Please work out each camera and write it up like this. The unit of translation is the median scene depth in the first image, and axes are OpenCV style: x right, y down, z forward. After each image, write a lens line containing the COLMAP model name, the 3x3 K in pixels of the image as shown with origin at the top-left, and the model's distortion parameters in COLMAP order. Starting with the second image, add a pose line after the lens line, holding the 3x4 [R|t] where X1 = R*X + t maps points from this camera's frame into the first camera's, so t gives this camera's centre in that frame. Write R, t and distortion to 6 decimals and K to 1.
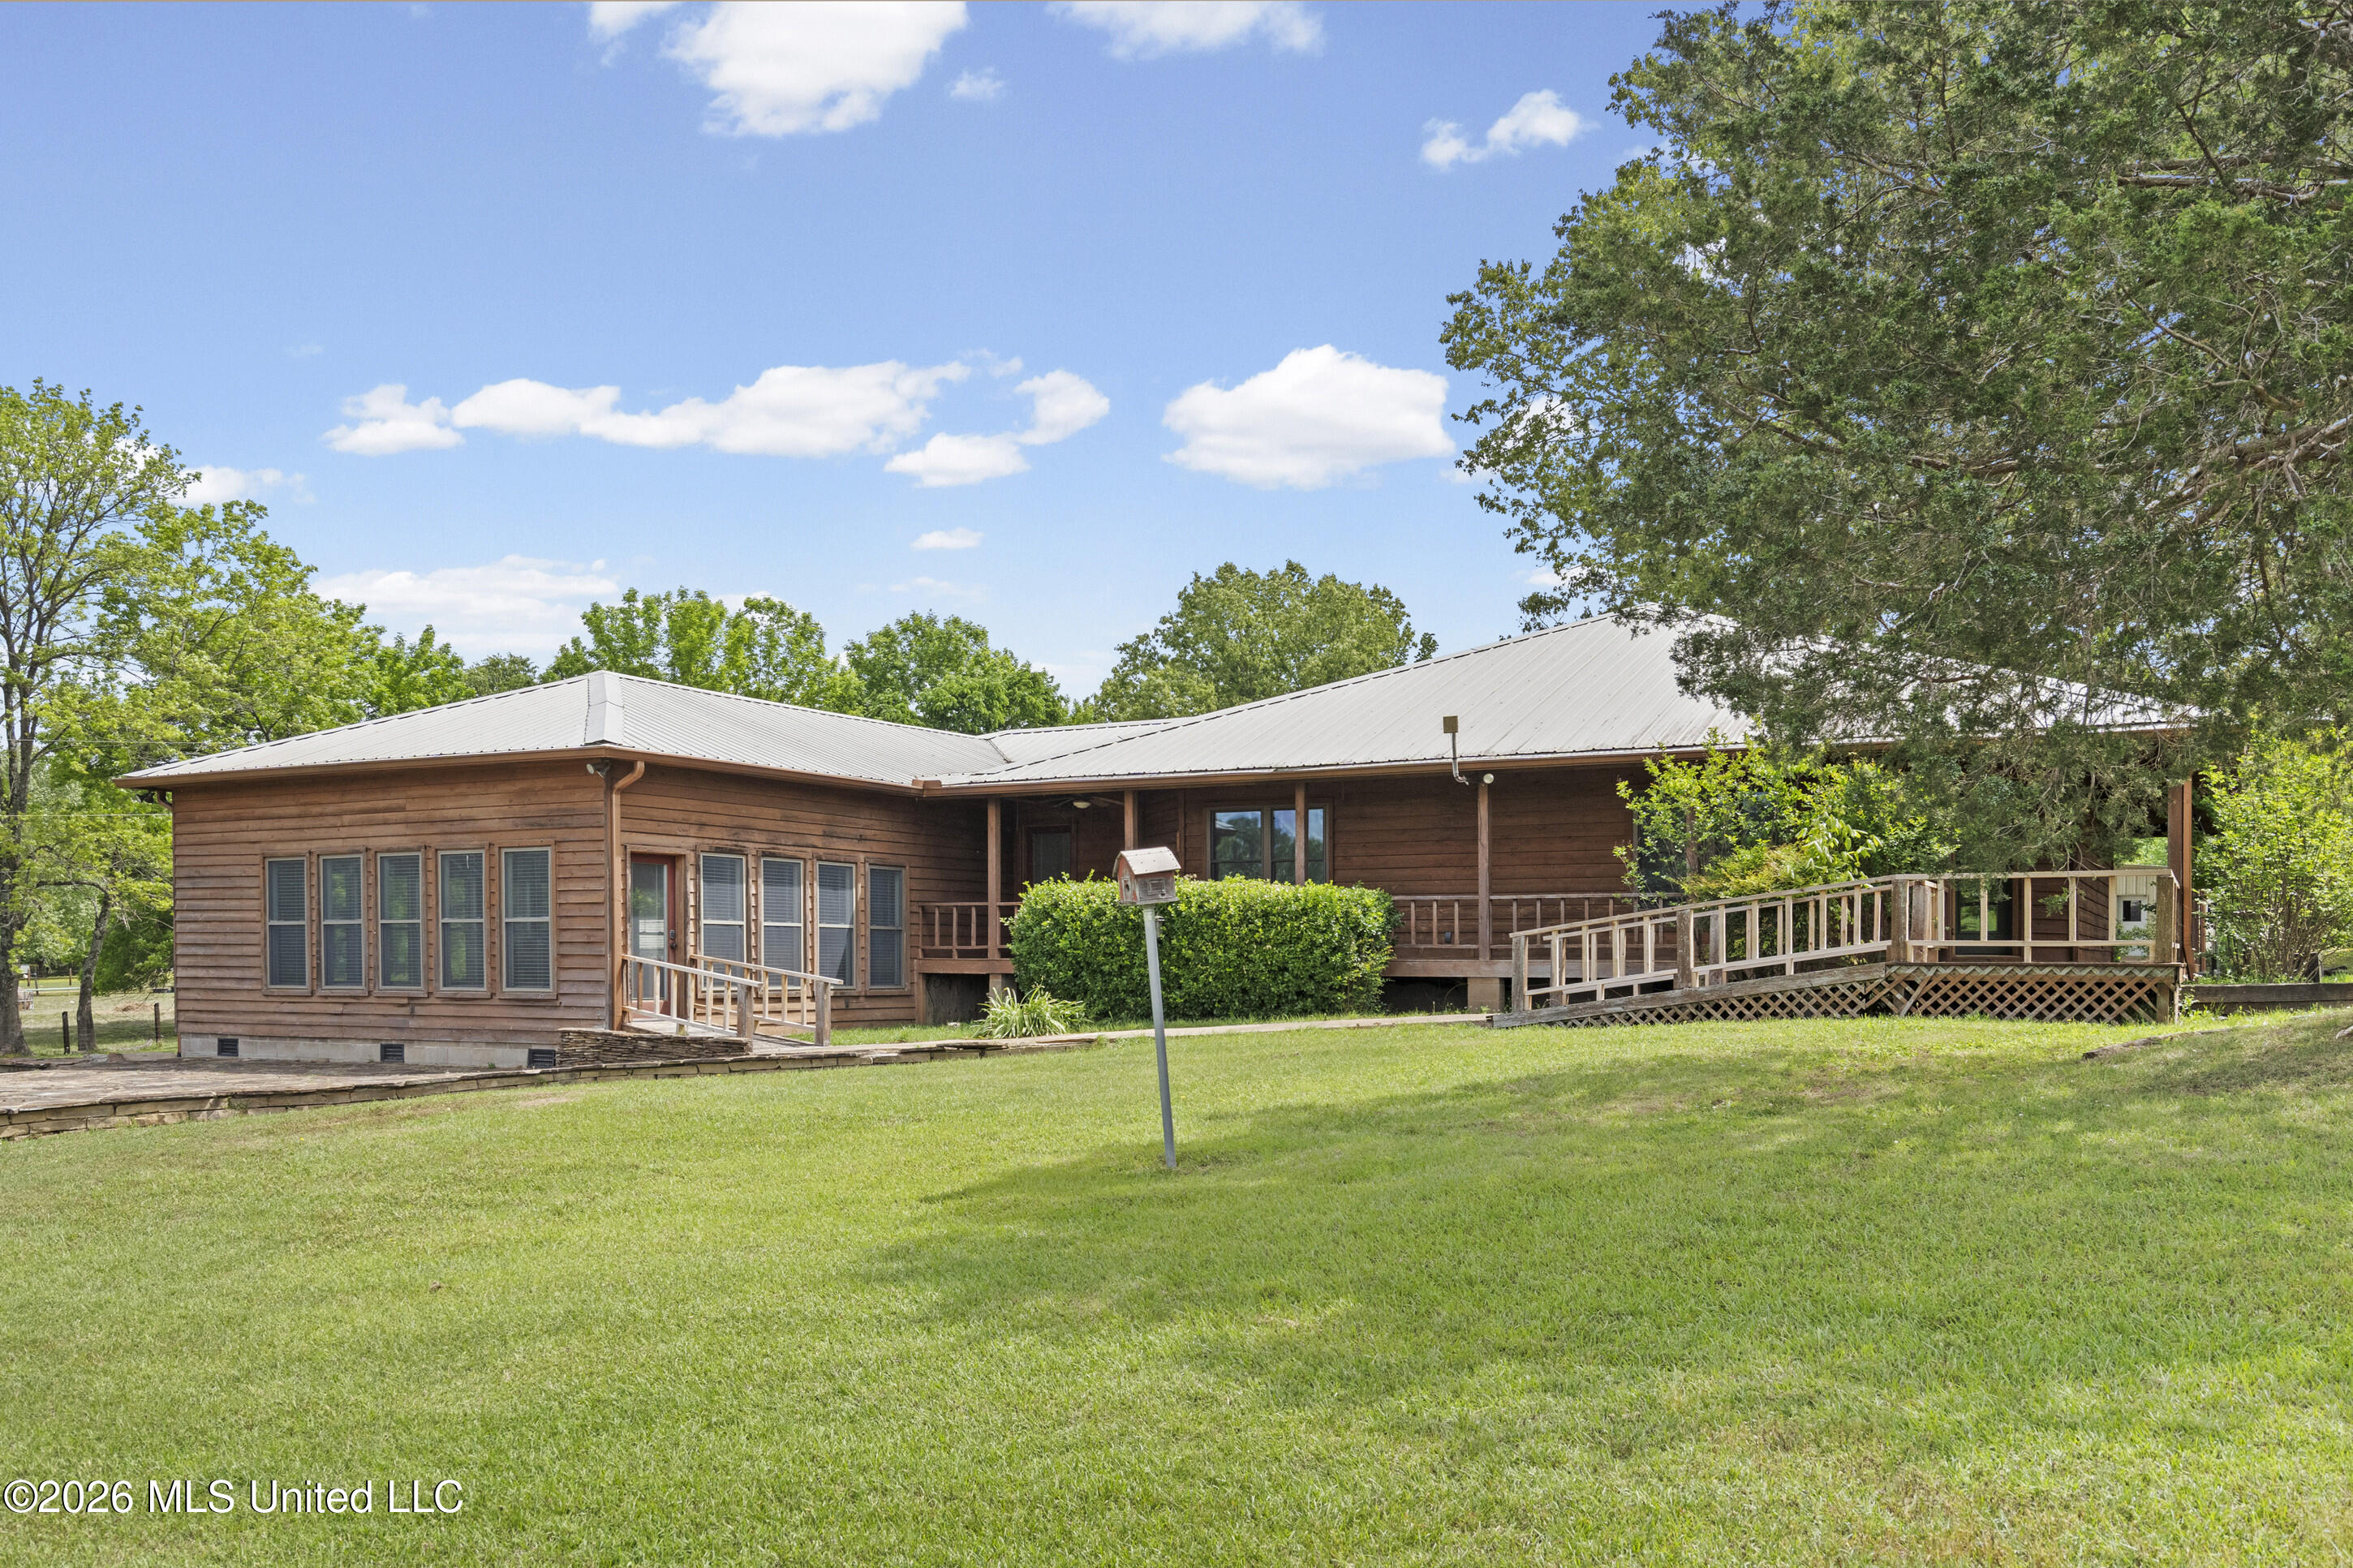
lens RADIAL K [[1926.2, 0, 1175.8], [0, 1926.2, 776.5], [0, 0, 1]] dist [0.003839, -0.000548]
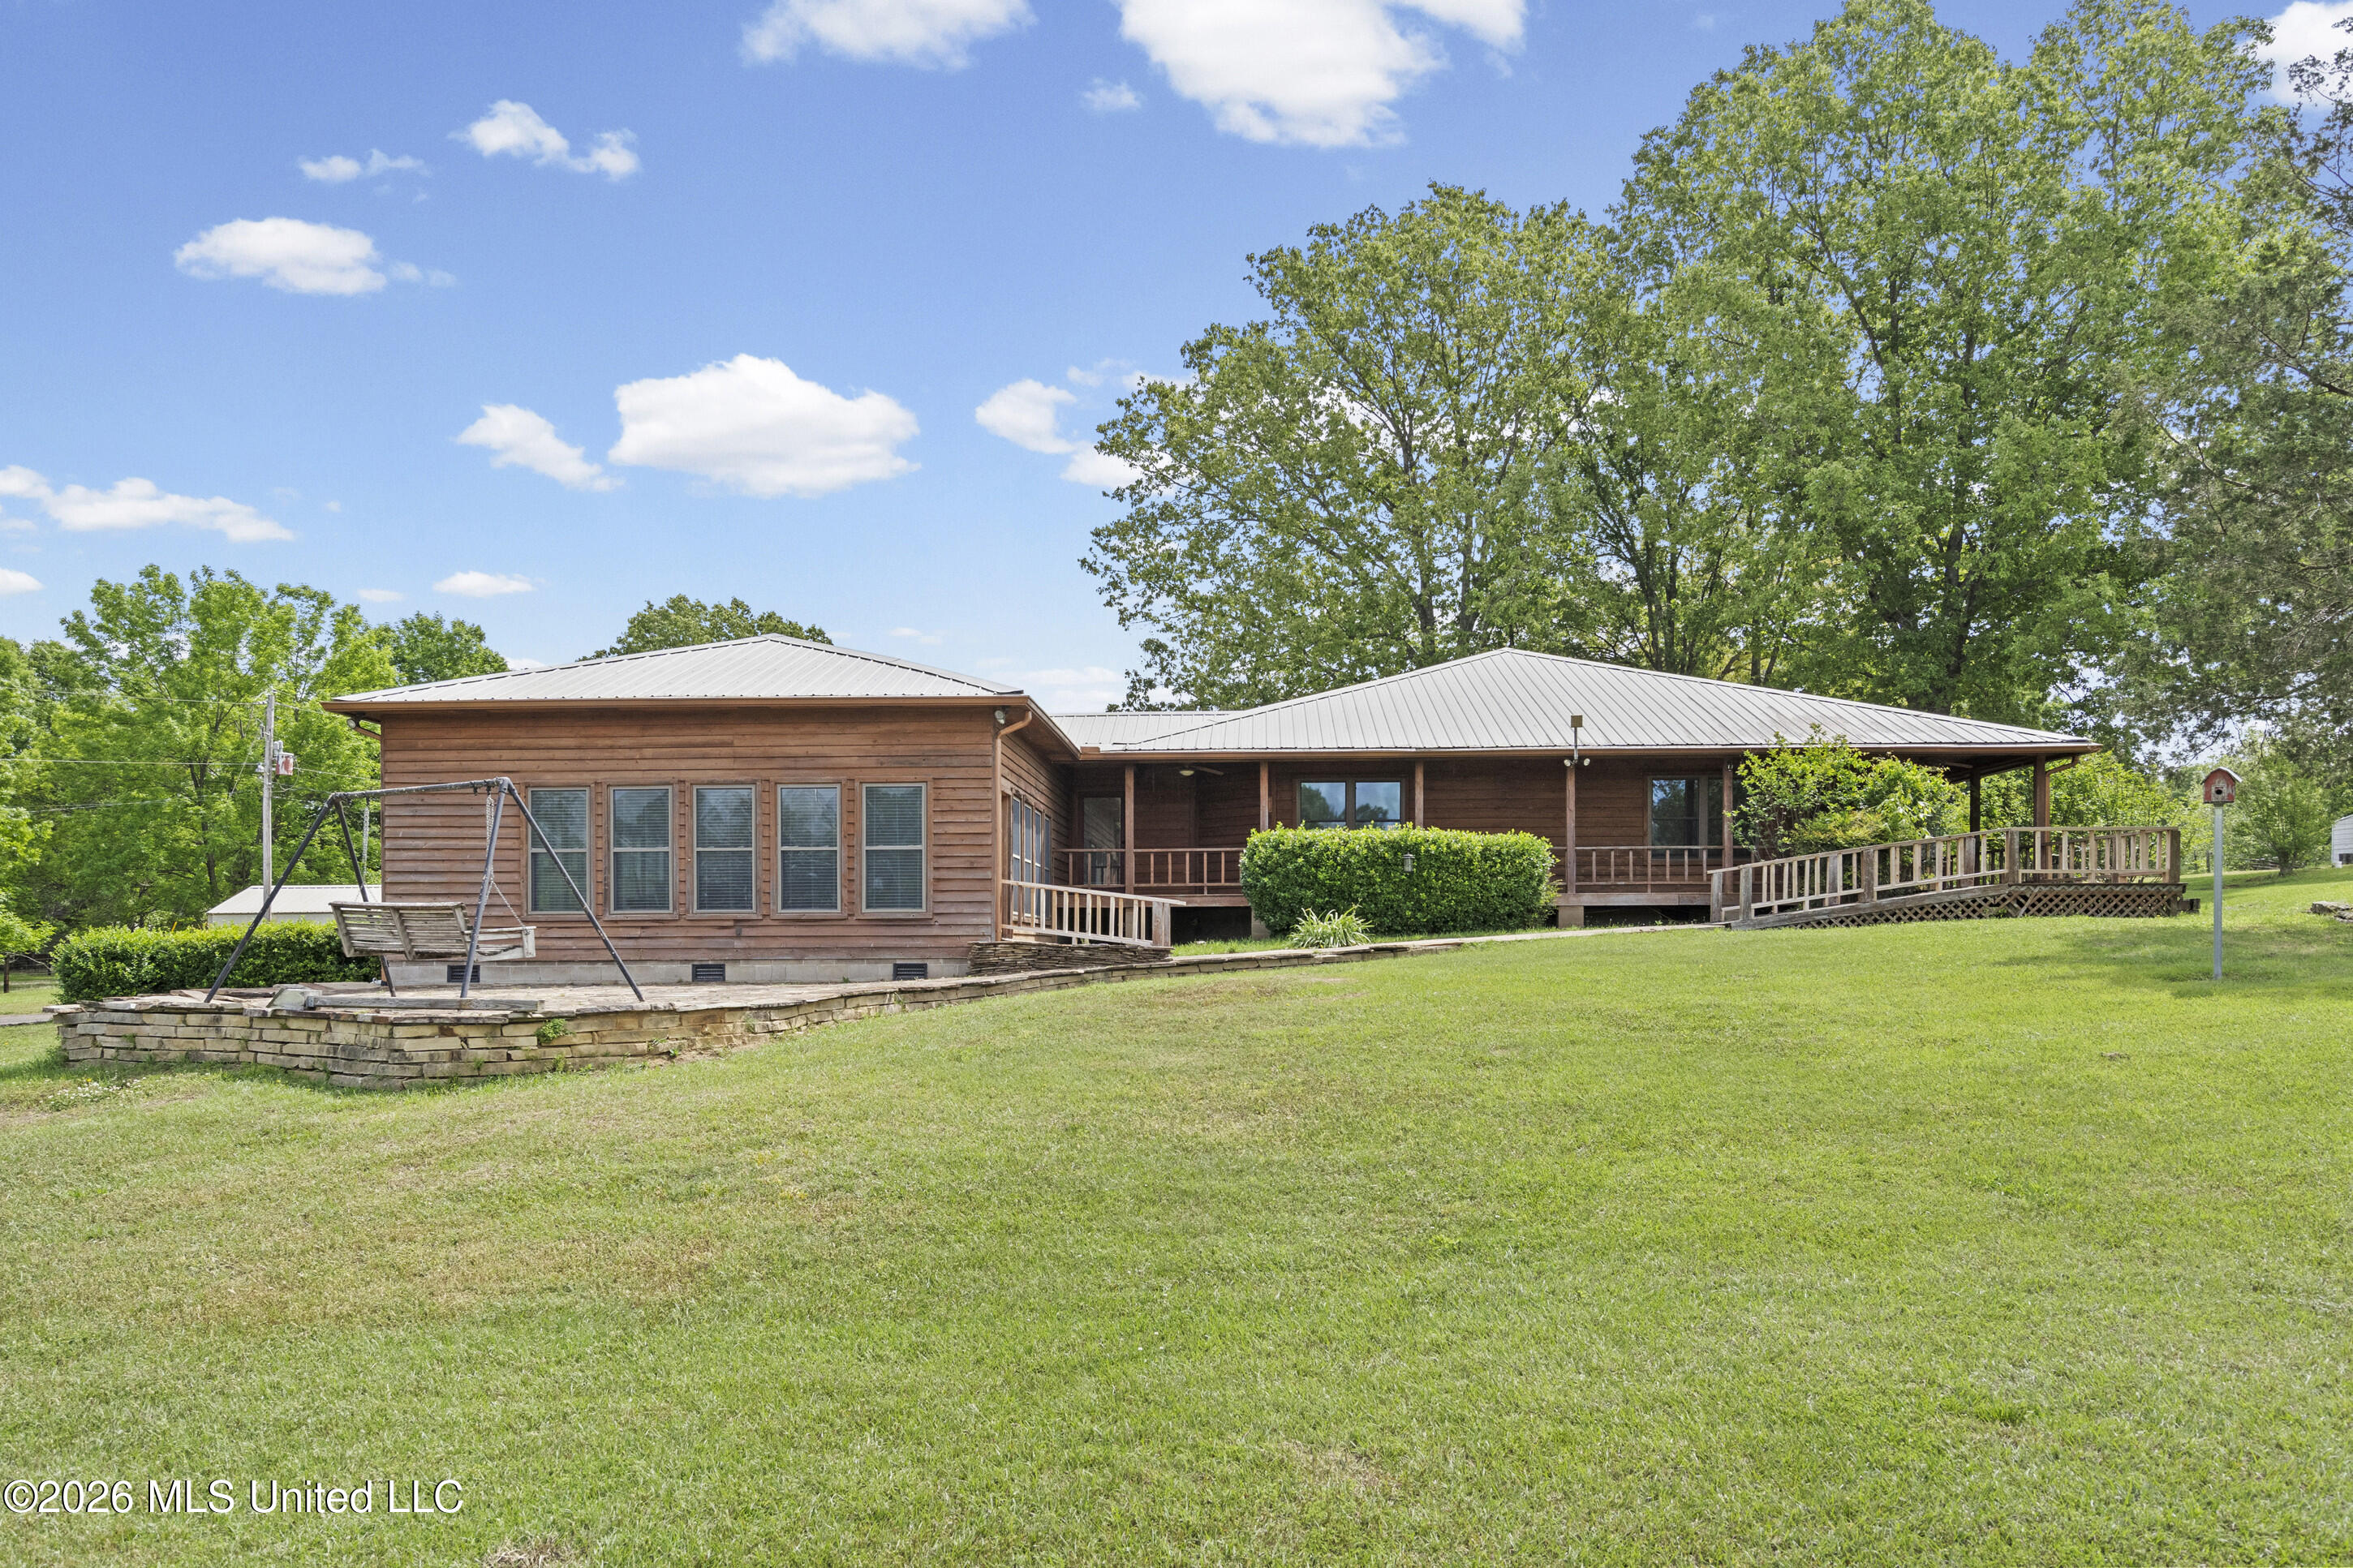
lens RADIAL K [[1562.8, 0, 1177.9], [0, 1562.8, 802.0], [0, 0, 1]] dist [-0.006496, -0.001506]
pose [[0.899082, 0.036659, 0.436244, -0.551341], [-0.037437, 0.999276, -0.006816, 0.045112], [-0.436177, -0.010204, 0.899803, 0.109752]]
